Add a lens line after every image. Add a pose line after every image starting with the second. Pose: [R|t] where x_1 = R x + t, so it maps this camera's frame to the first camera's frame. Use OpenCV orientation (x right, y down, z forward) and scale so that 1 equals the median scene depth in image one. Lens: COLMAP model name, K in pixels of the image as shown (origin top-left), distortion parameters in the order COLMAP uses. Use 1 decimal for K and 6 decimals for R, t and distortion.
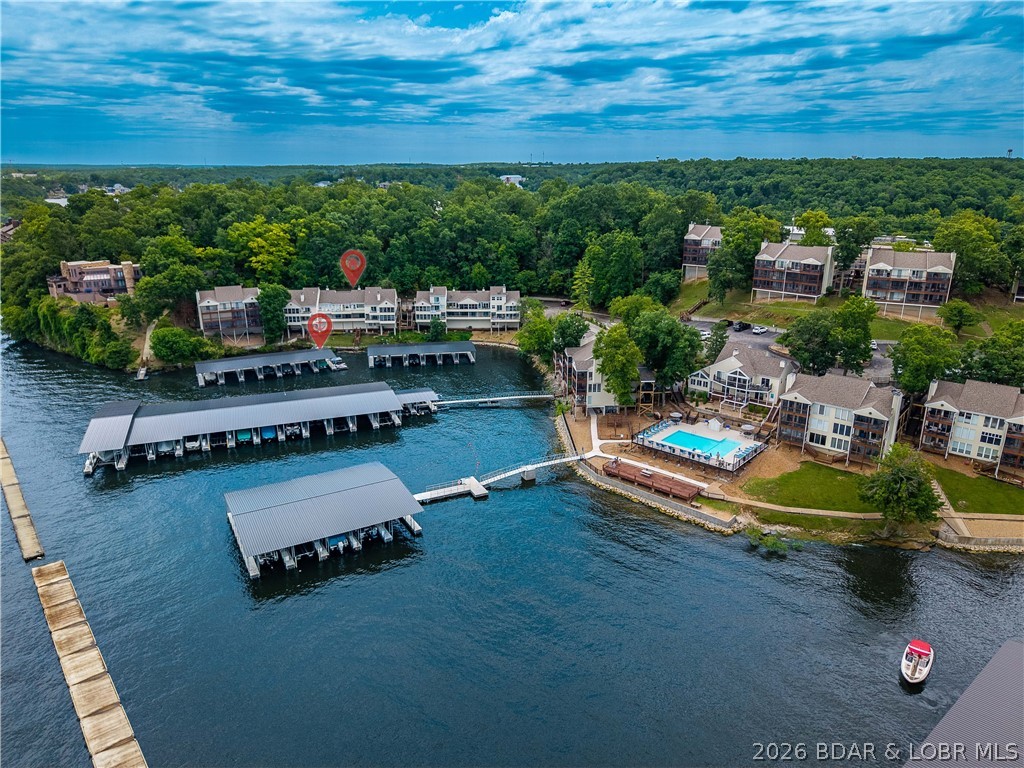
lens RADIAL K [[690.2, 0, 514.4], [0, 690.2, 374.2], [0, 0, 1]] dist [0.006065, -0.012342]
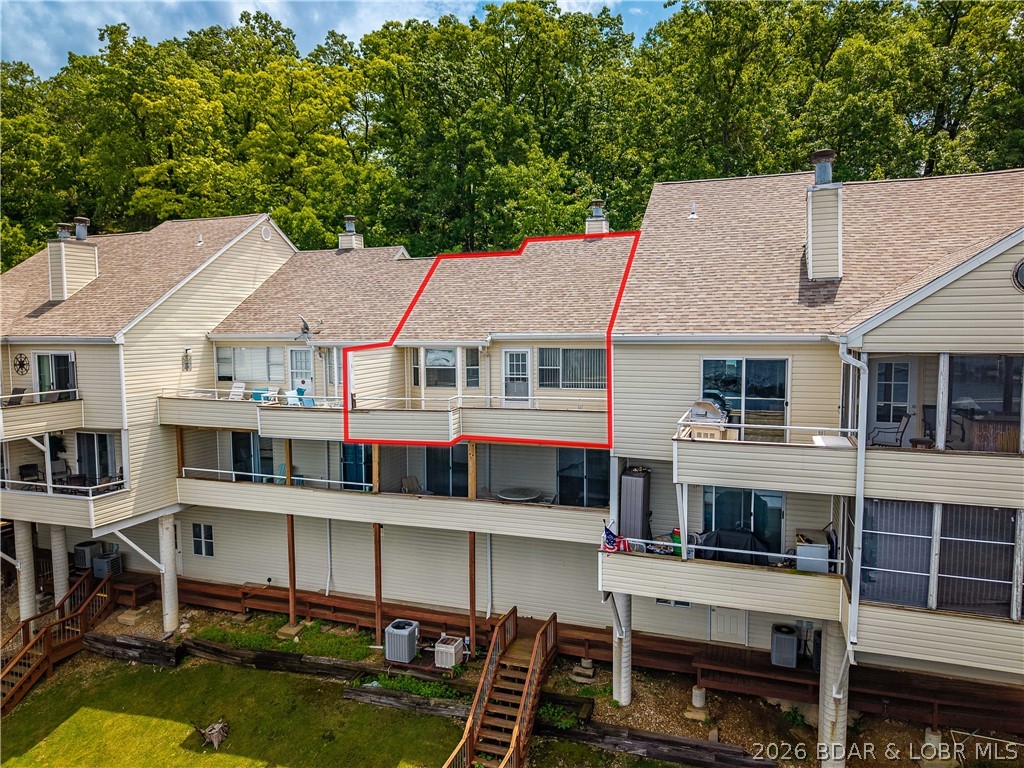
lens RADIAL K [[690.2, 0, 511.9], [0, 690.2, 383.3], [0, 0, 1]] dist [0.006065, -0.012342]
pose [[0.898385, 0.021364, -0.438688, -0.192875], [-0.119377, 0.973092, -0.197081, -0.078215], [0.422674, 0.229424, 0.876762, 0.921364]]
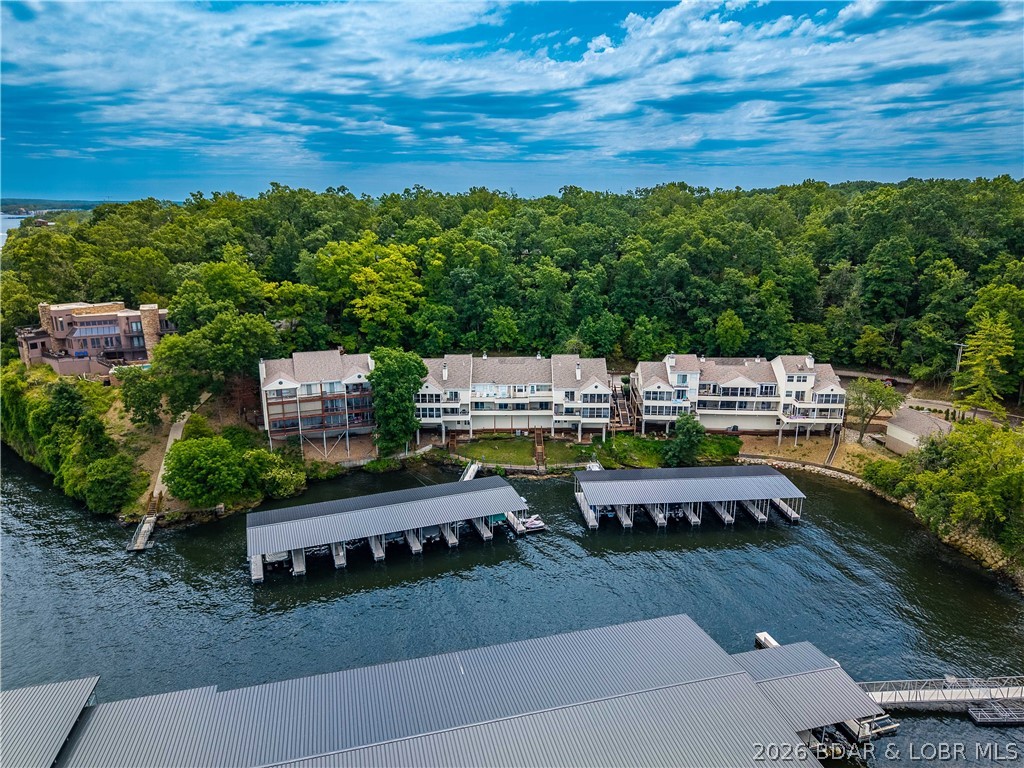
lens RADIAL K [[690.2, 0, 516.4], [0, 690.2, 393.2], [0, 0, 1]] dist [0.006065, -0.012342]
pose [[0.994713, 0.022248, -0.100254, -0.189208], [-0.025250, 0.999267, -0.028776, -0.077995], [0.099541, 0.031155, 0.994546, 0.444588]]
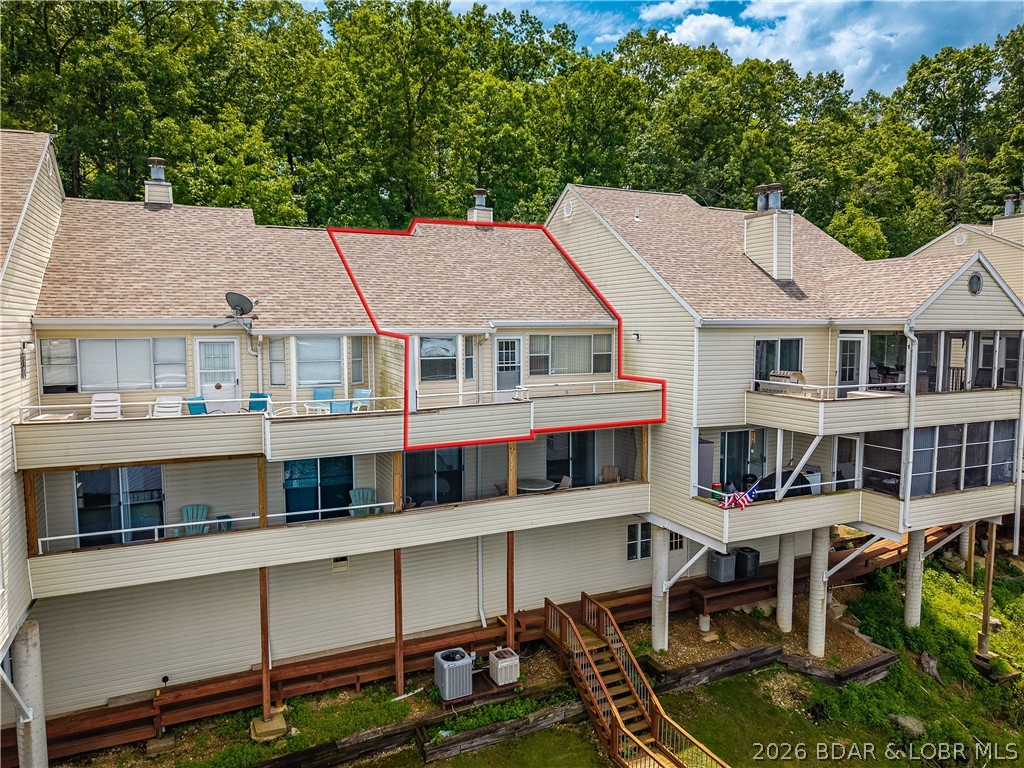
lens RADIAL K [[690.2, 0, 514.5], [0, 690.2, 386.9], [0, 0, 1]] dist [0.006065, -0.012342]
pose [[0.948070, -0.037271, 0.315870, -0.259017], [0.104338, 0.974599, -0.198169, -0.077017], [-0.300461, 0.220835, 0.927877, 0.920491]]
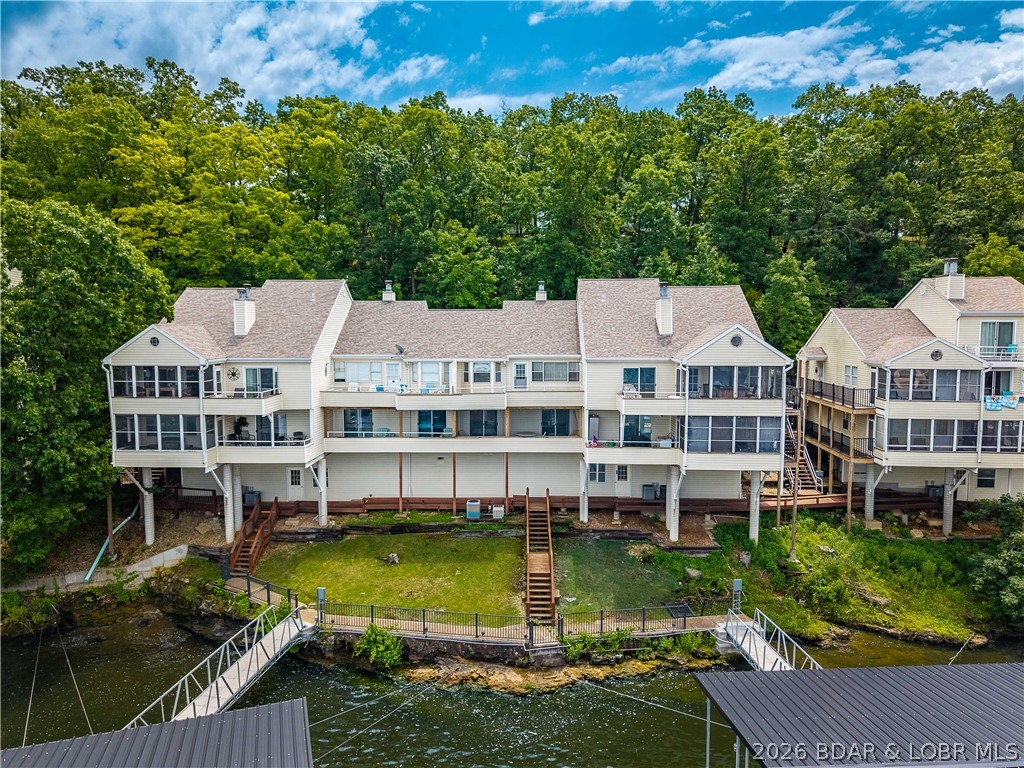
lens RADIAL K [[690.2, 0, 513.7], [0, 690.2, 382.6], [0, 0, 1]] dist [0.006065, -0.012342]
pose [[0.989941, 0.002536, -0.141457, -0.208263], [-0.033781, 0.975158, -0.218921, -0.055678], [0.137387, 0.221497, 0.965434, 0.826185]]
